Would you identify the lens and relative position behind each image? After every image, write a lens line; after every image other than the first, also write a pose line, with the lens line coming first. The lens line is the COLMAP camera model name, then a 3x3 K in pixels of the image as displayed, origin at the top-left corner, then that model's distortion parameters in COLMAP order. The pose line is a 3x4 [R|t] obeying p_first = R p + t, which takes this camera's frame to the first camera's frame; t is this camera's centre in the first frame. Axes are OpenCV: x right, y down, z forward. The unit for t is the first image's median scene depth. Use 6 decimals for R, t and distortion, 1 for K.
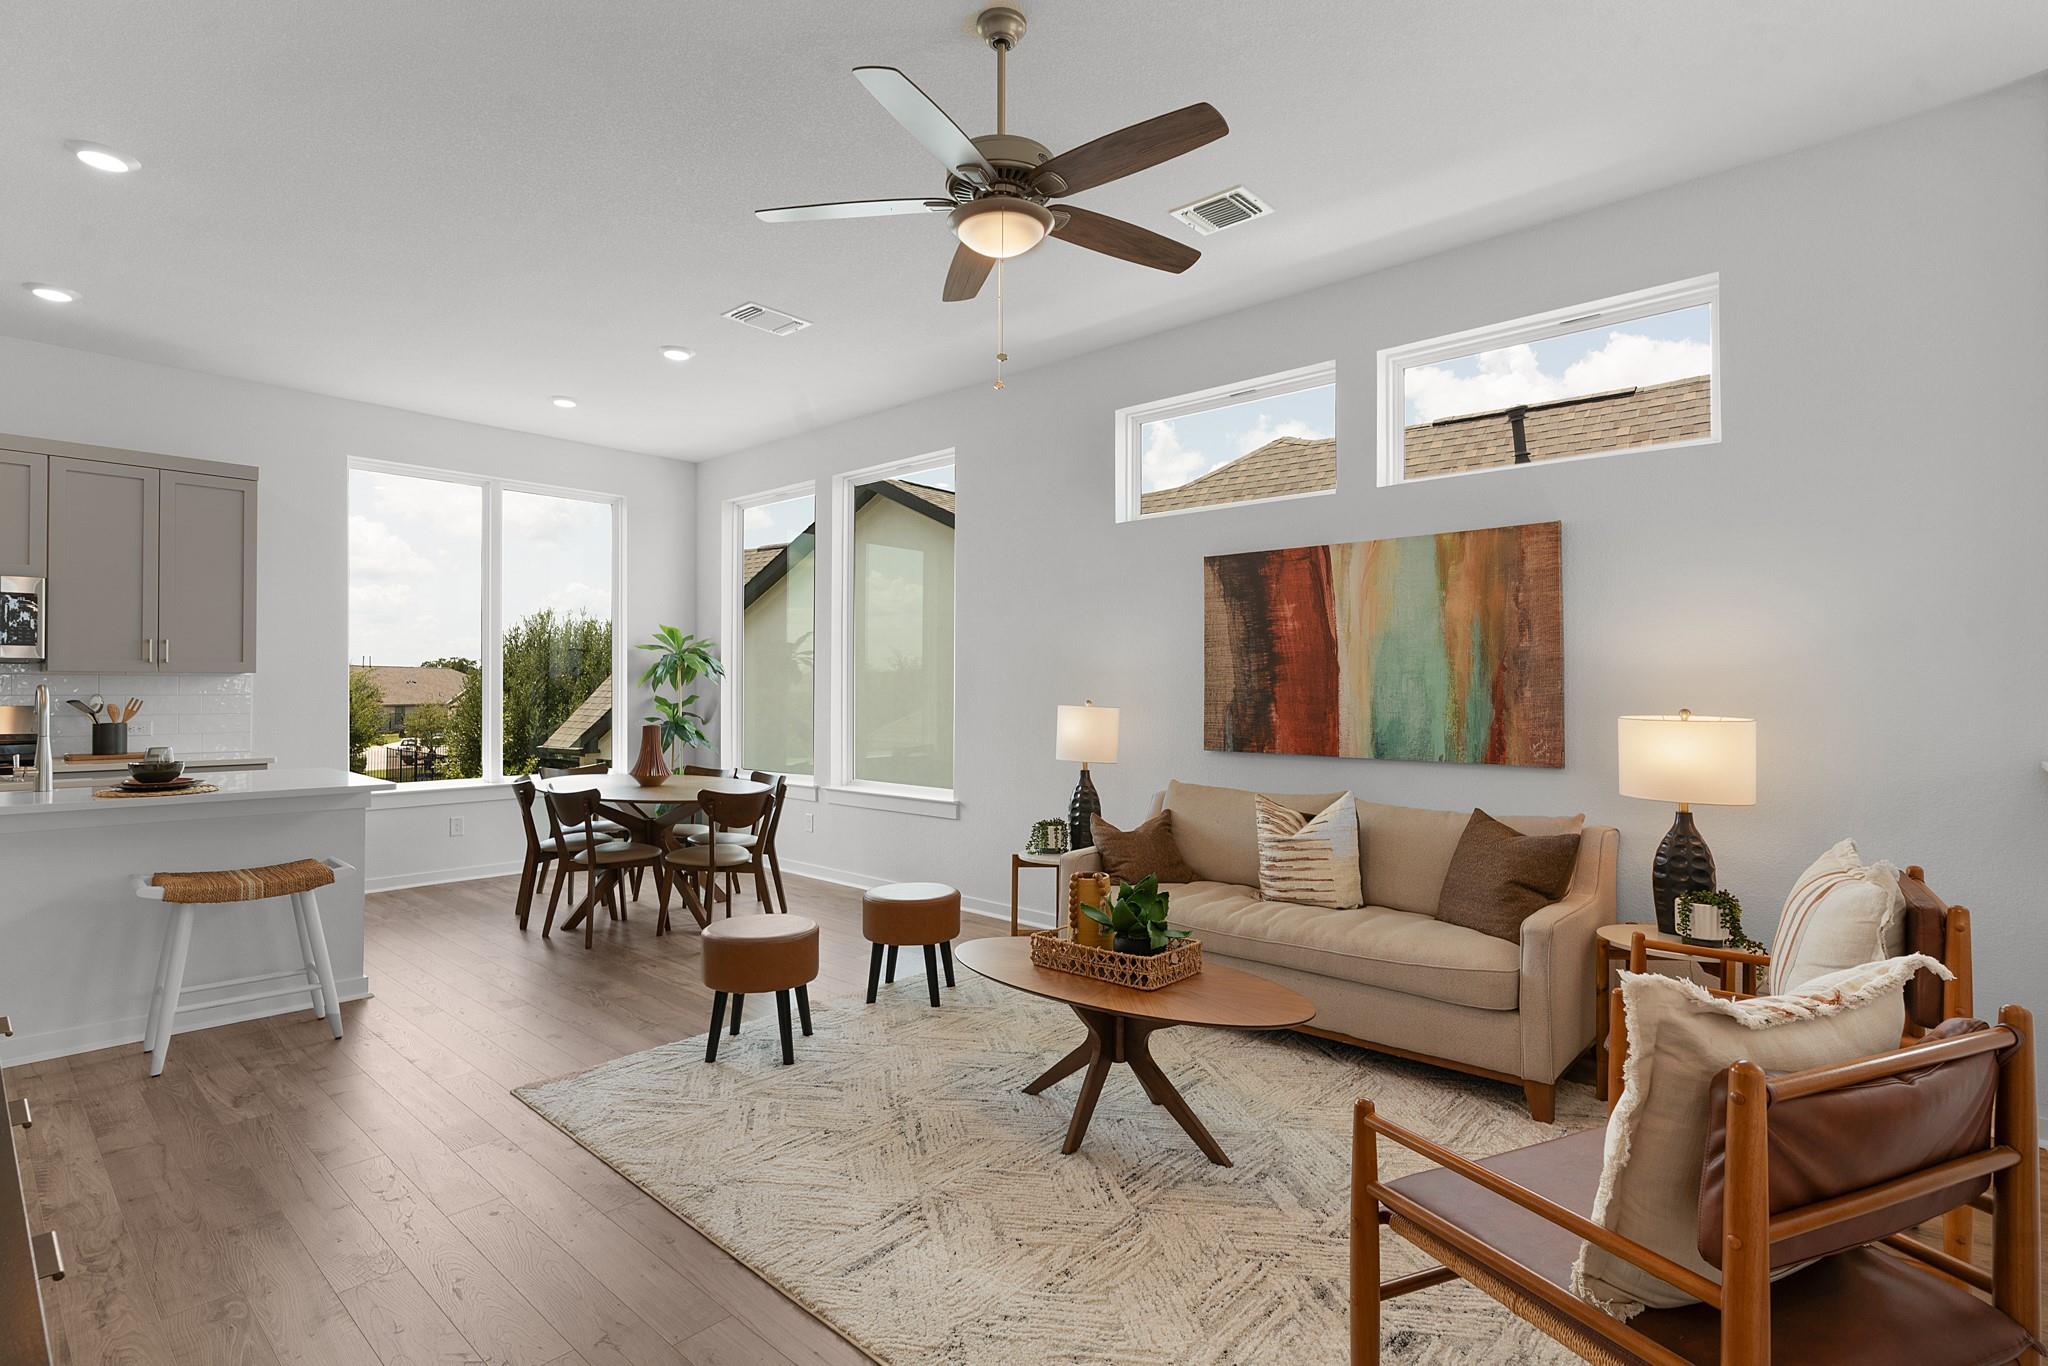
lens RADIAL K [[1001.2, 0, 1019.3], [0, 1001.2, 688.7], [0, 0, 1]] dist [0.001869, 0.000213]
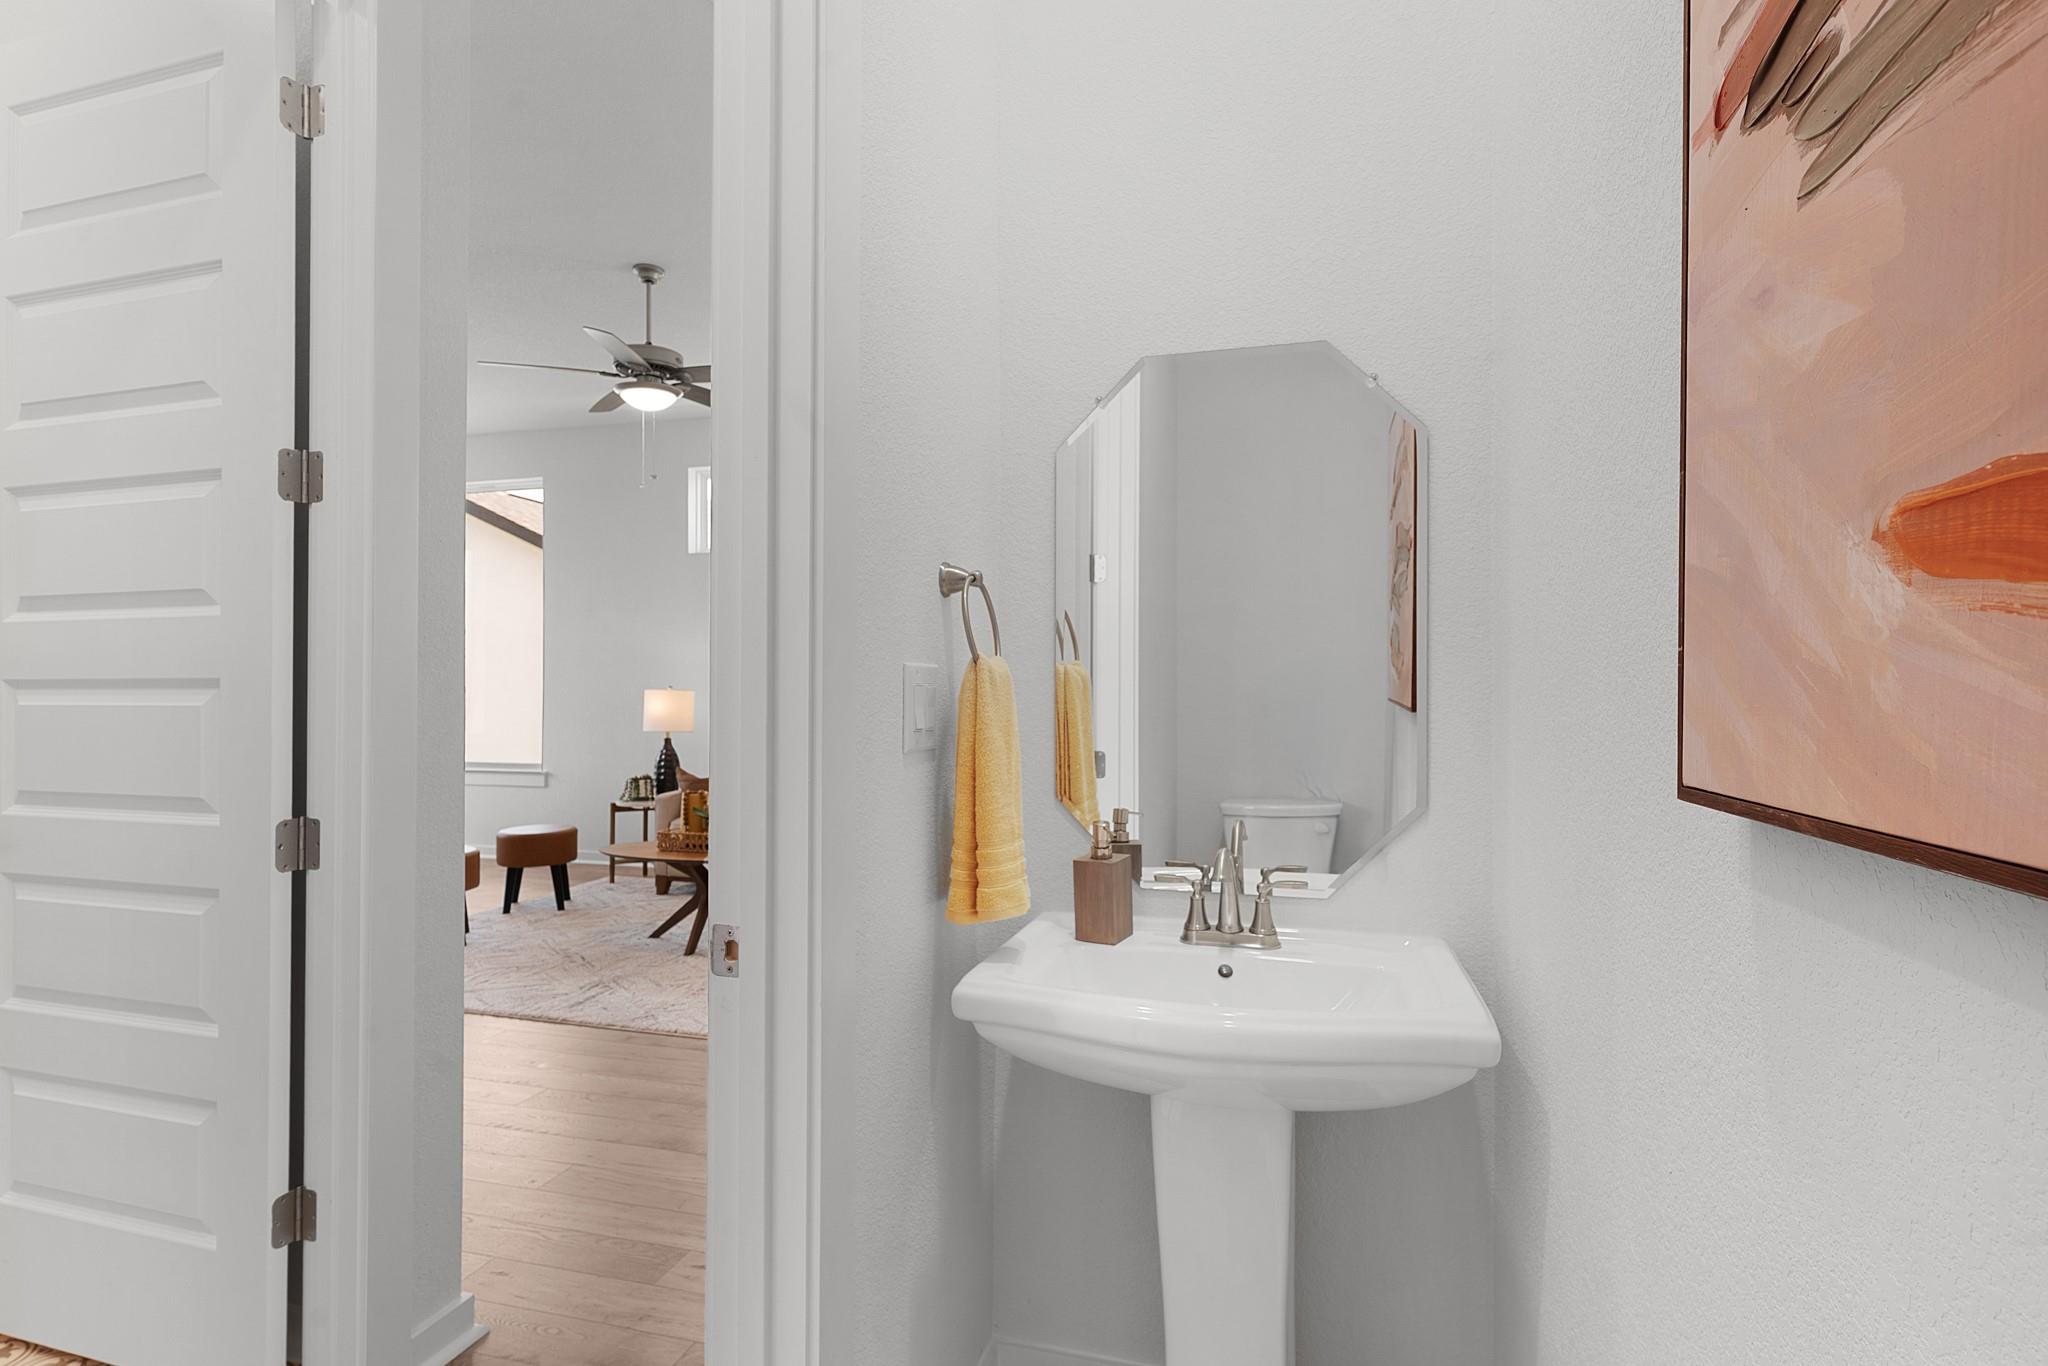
lens RADIAL K [[1001.2, 0, 1013.7], [0, 1001.2, 677.2], [0, 0, 1]] dist [0.001869, 0.000213]
pose [[0.894439, 0.002101, 0.447185, -0.128375], [0.002029, 0.999960, -0.008757, 0.013696], [-0.447185, 0.008740, 0.894399, -0.437350]]
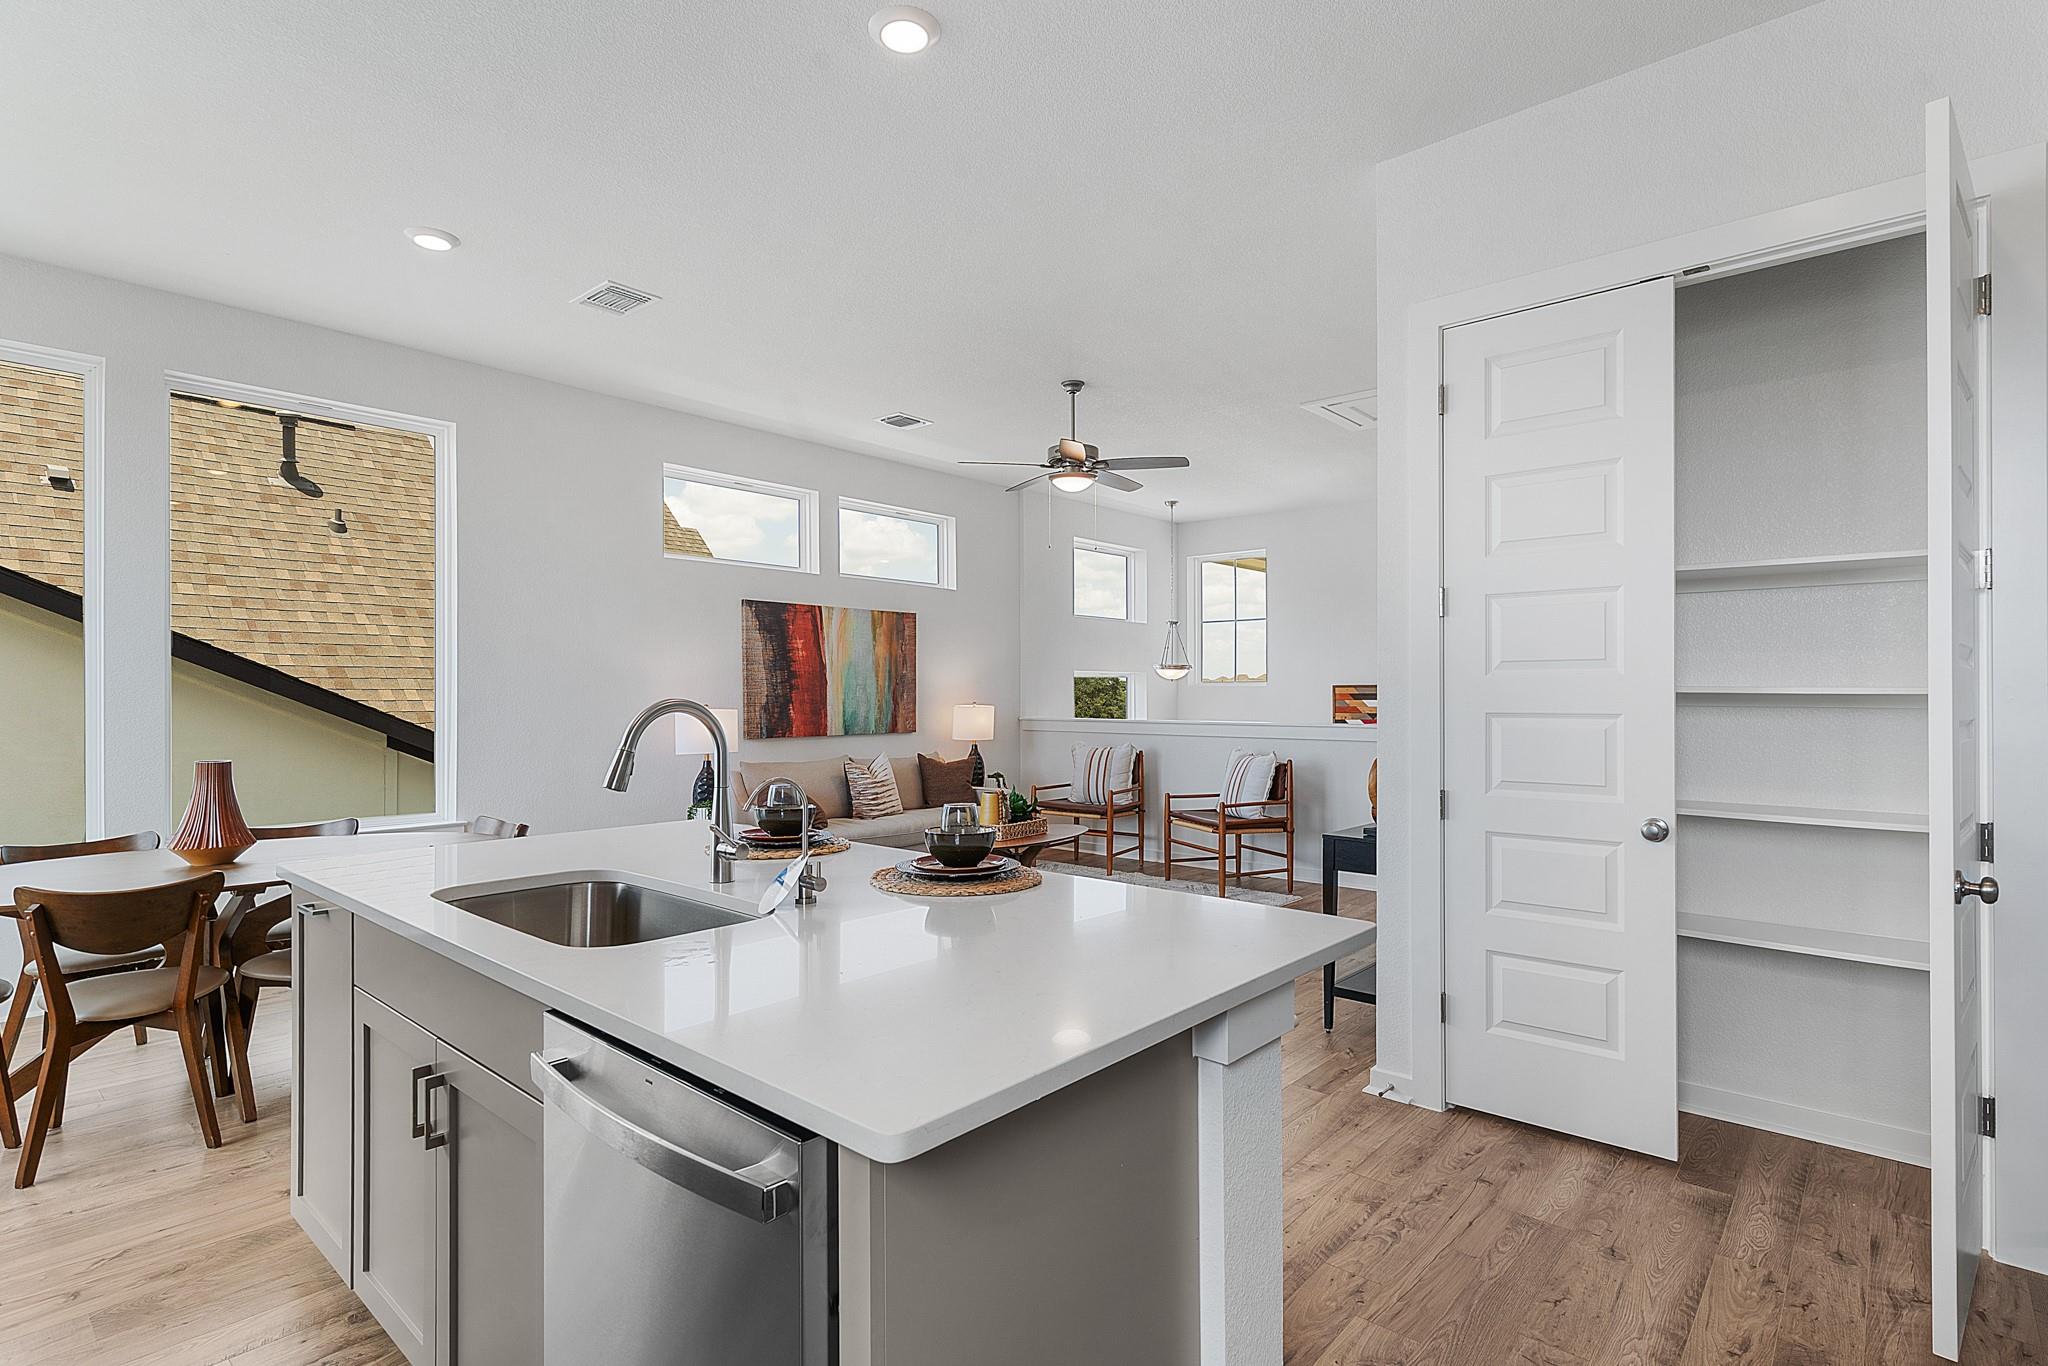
lens RADIAL K [[1001.2, 0, 1019.9], [0, 1001.2, 679.0], [0, 0, 1]] dist [0.001869, 0.000213]
pose [[-0.027929, 0.010409, 0.999556, -1.274064], [0.000469, 0.999946, -0.010400, -0.007592], [-0.999610, 0.000178, -0.027932, 0.696180]]
